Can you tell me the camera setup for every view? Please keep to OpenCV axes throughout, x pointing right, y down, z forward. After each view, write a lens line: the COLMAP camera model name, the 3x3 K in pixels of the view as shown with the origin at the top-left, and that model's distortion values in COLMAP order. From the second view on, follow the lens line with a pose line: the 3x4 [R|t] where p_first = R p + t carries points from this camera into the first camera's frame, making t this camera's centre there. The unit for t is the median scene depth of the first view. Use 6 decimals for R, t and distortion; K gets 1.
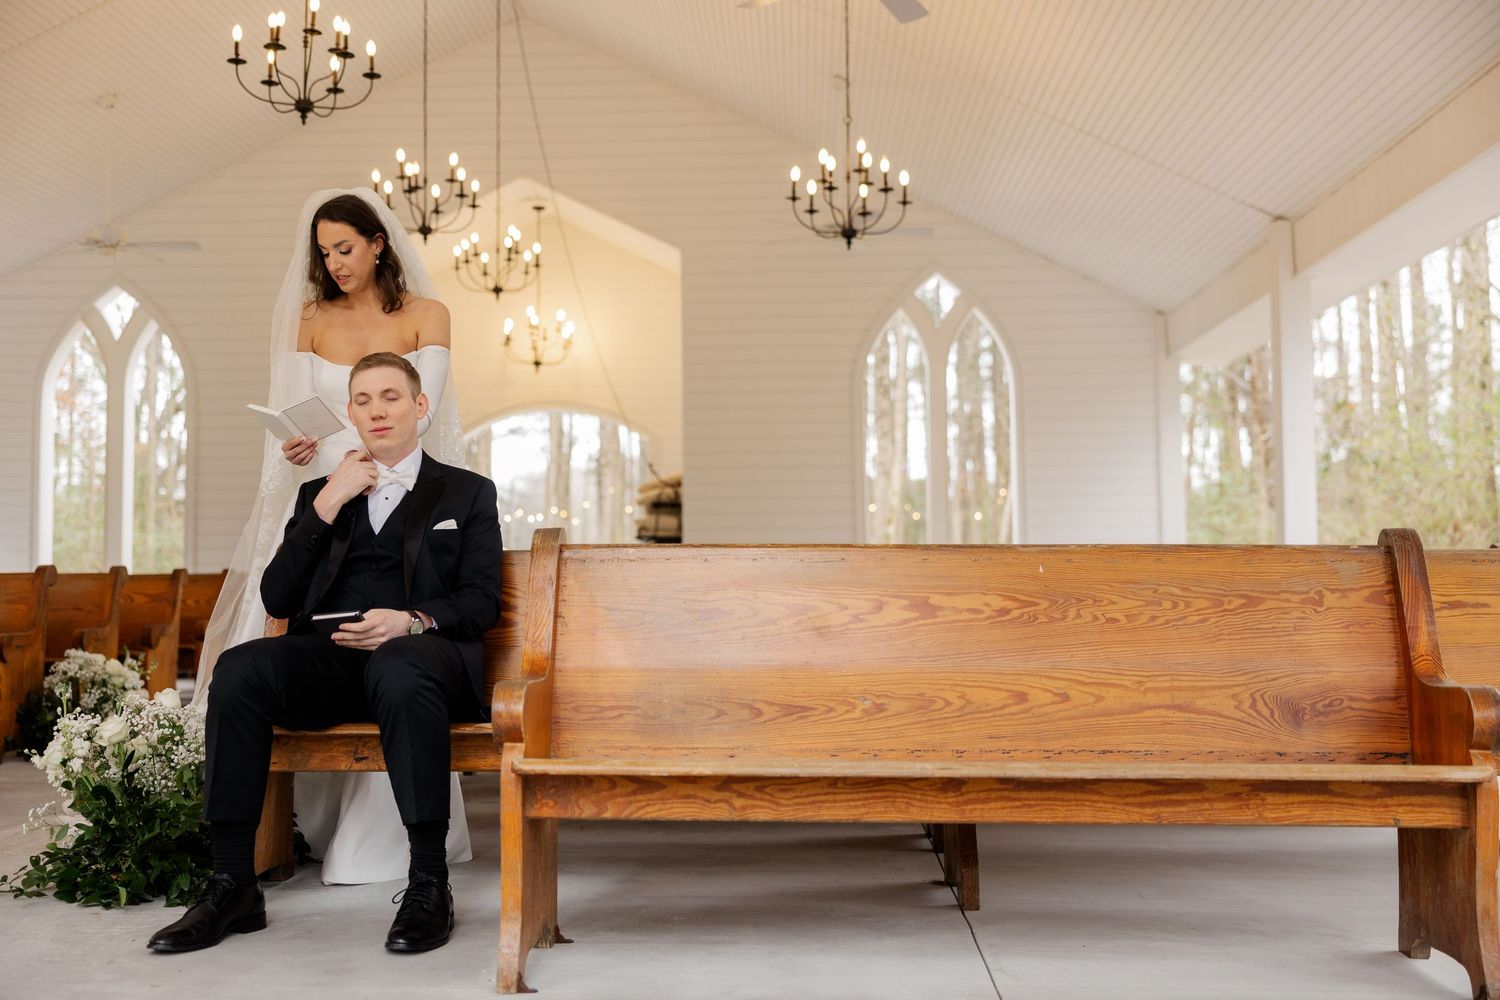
lens RADIAL K [[1746.6, 0, 750.1], [0, 1746.6, 485.8], [0, 0, 1]] dist [0.001751, 0.069401]
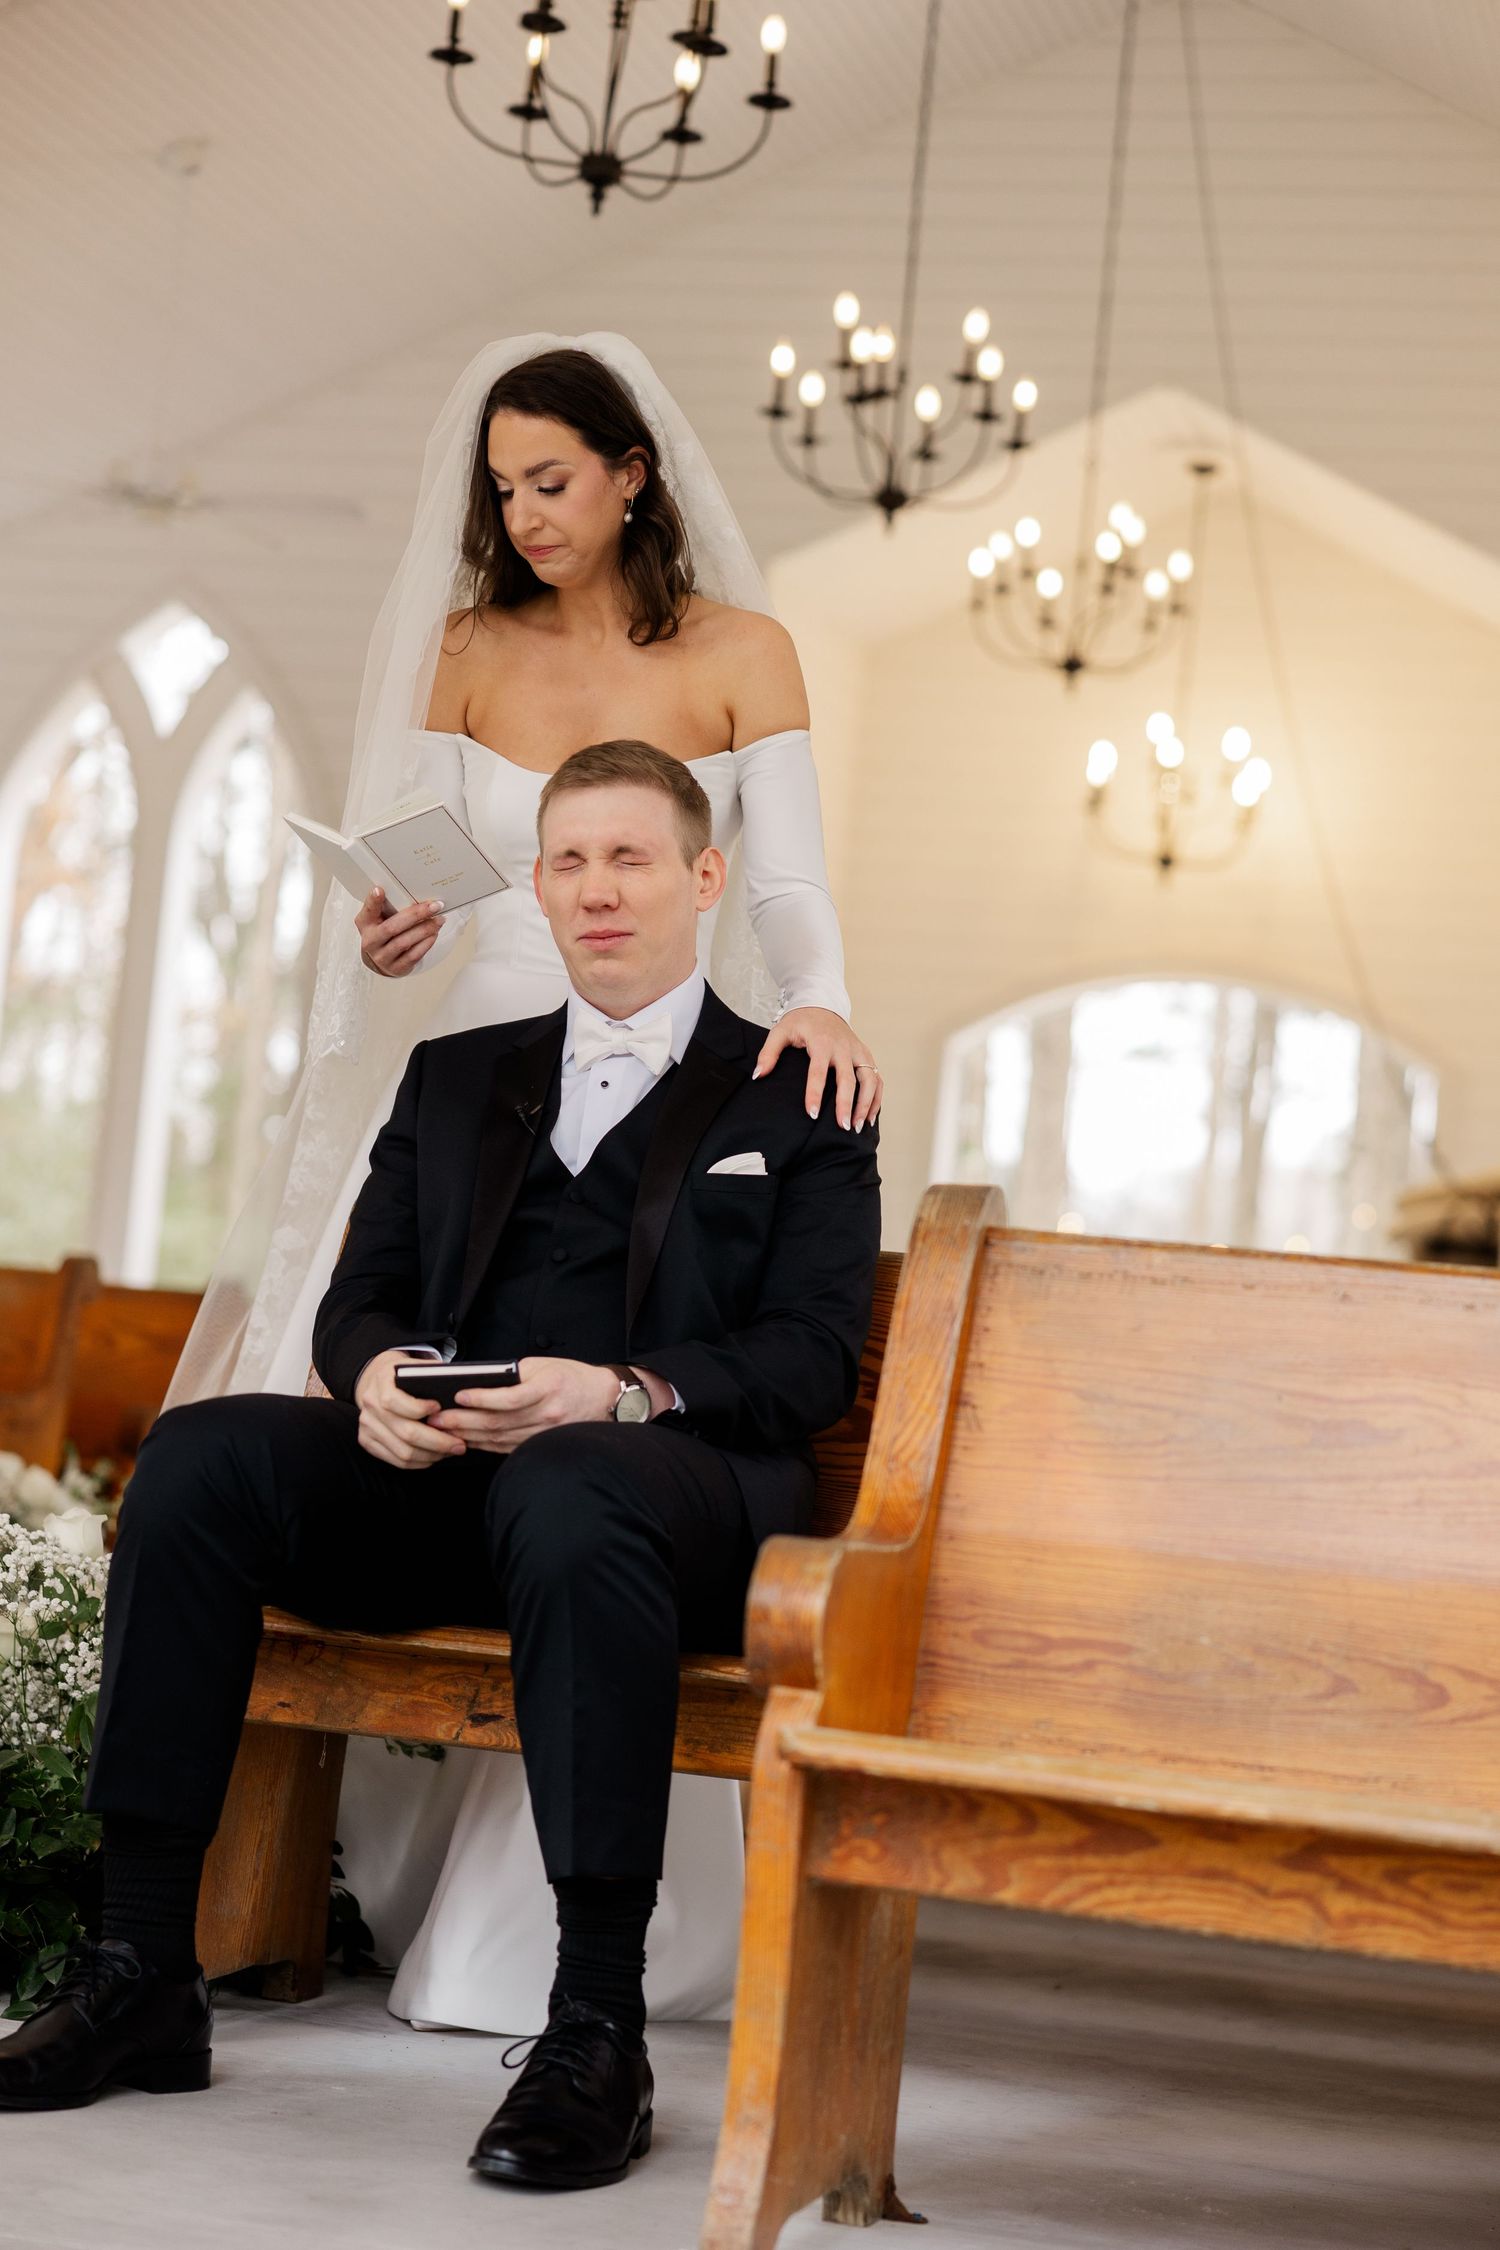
lens RADIAL K [[4486.0, 0, 758.6], [0, 4486.0, 1106.4], [0, 0, 1]] dist [0.012199, 0.254147]
pose [[0.971075, 0.081758, -0.224341, 0.063896], [-0.087183, 0.996089, -0.014368, 0.023650], [0.222289, 0.033511, 0.974405, -0.012960]]
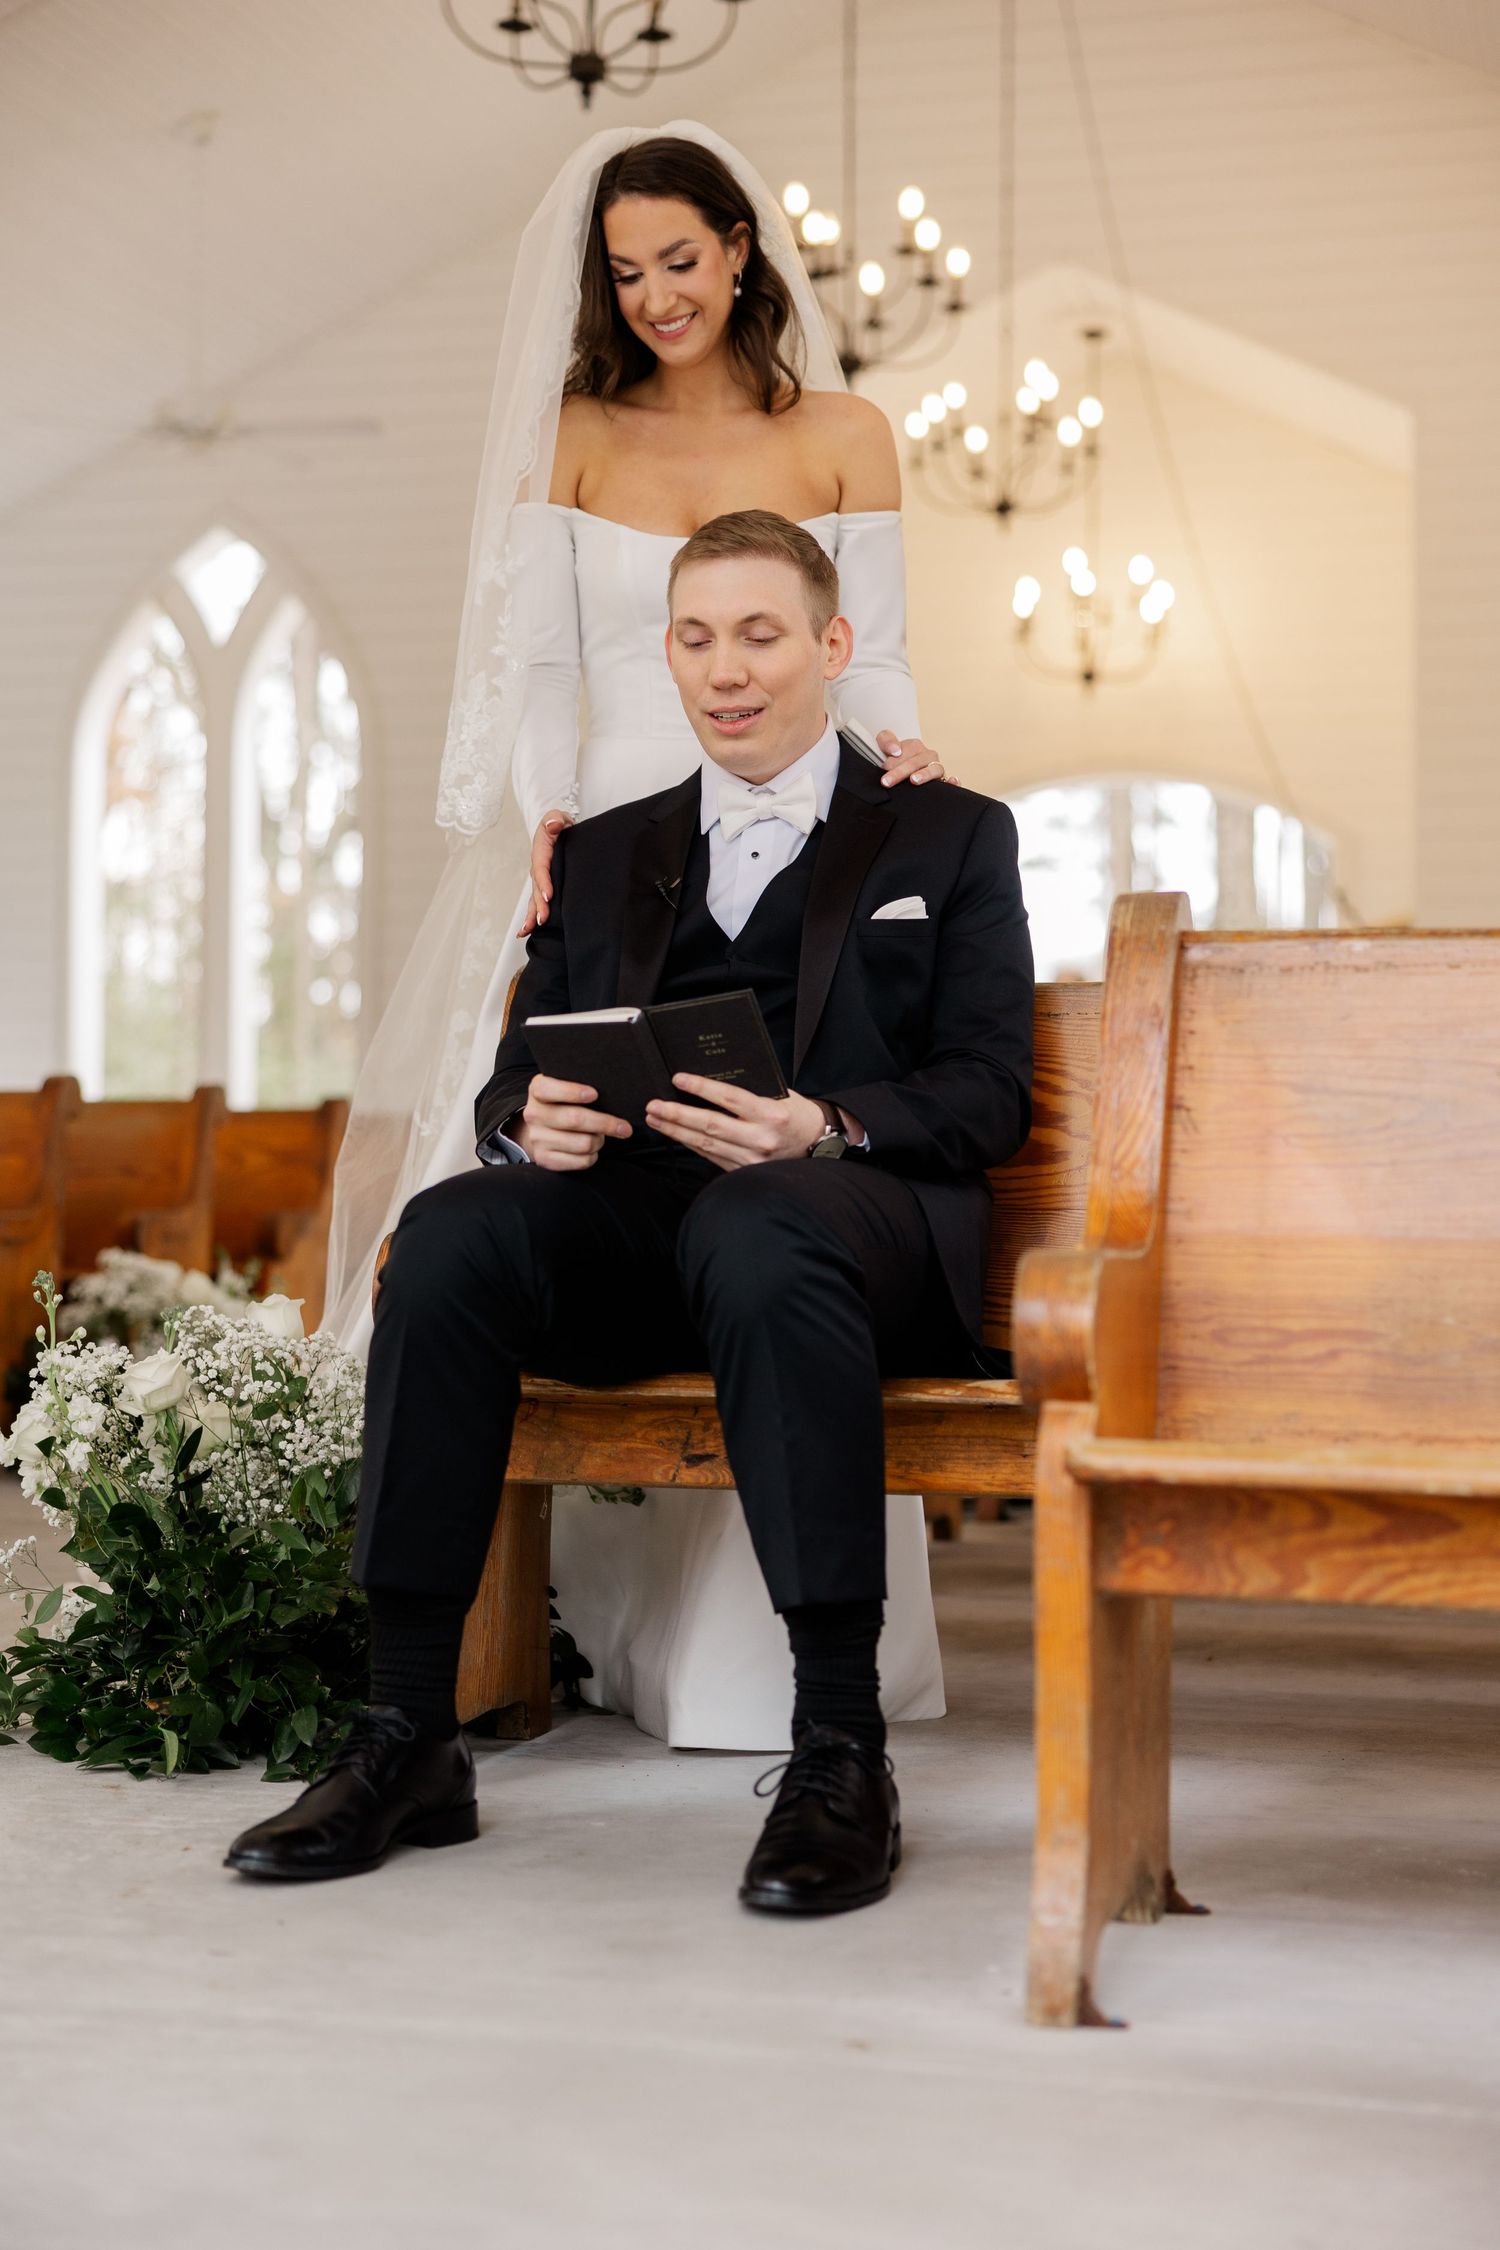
lens RADIAL K [[3623.4, 0, 672.1], [0, 3623.4, 1132.6], [0, 0, 1]] dist [0.014543, 0.003988]
pose [[0.973203, 0.008136, -0.229805, -0.028150], [0.000278, 0.999332, 0.036555, 0.045794], [0.229949, -0.035639, 0.972550, 0.148673]]
